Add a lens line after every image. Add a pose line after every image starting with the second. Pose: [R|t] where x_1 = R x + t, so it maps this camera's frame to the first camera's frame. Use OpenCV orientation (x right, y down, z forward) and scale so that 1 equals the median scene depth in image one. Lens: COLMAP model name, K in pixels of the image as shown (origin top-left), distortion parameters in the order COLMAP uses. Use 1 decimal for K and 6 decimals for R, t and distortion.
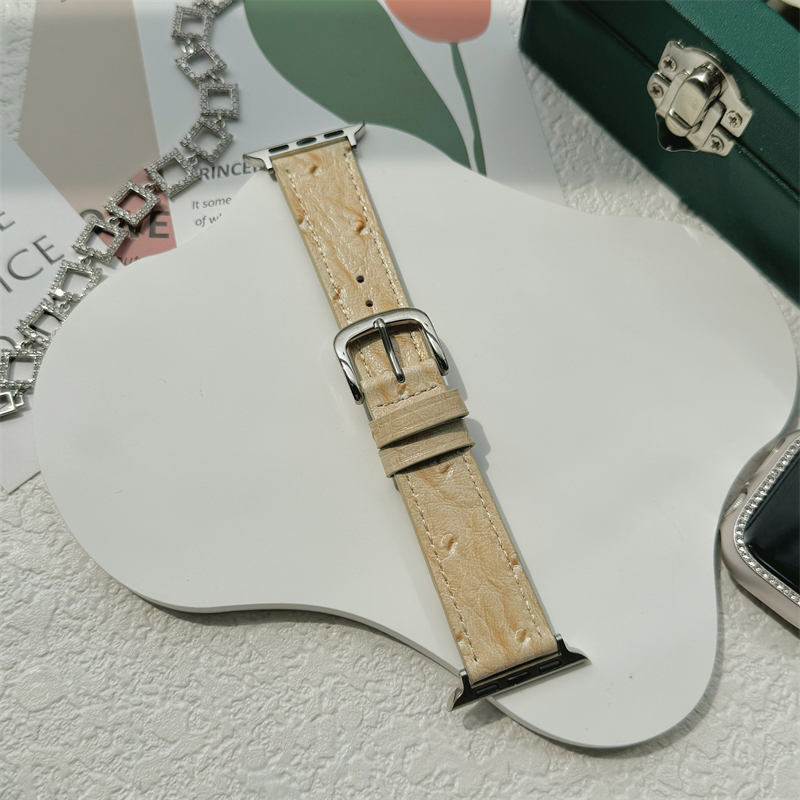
lens RADIAL K [[1033.0, 0, 400.0], [0, 1033.0, 400.0], [0, 0, 1]] dist [0.198385, -0.612772]
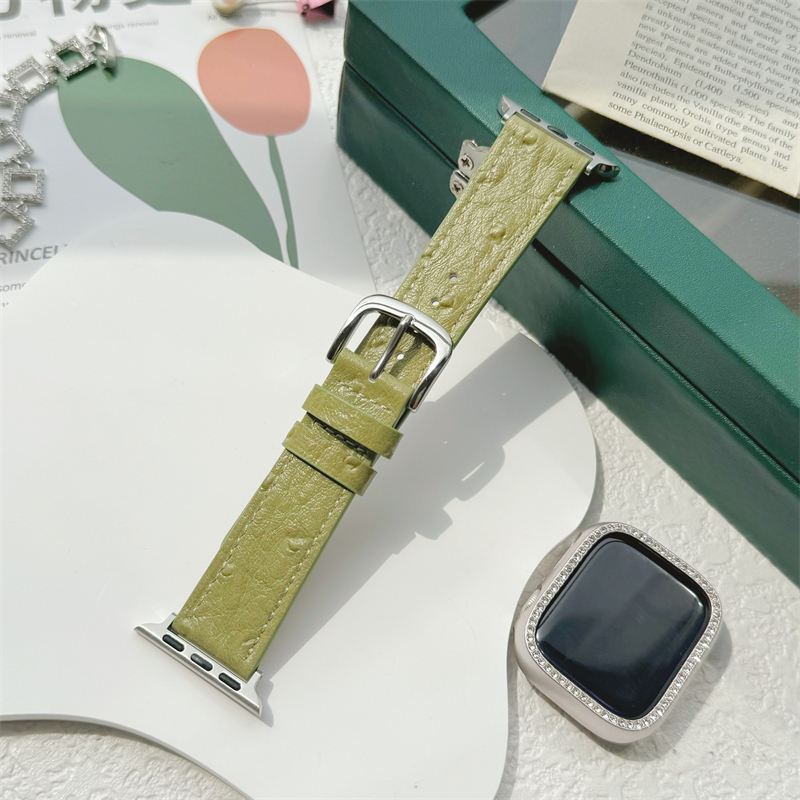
lens RADIAL K [[1033.0, 0, 400.0], [0, 1033.0, 400.0], [0, 0, 1]] dist [0.198385, -0.612772]
pose [[0.997235, 0.009215, 0.073733, 0.124948], [-0.003068, 0.996541, -0.083049, -0.007119], [-0.074243, 0.082593, 0.993814, 0.020674]]
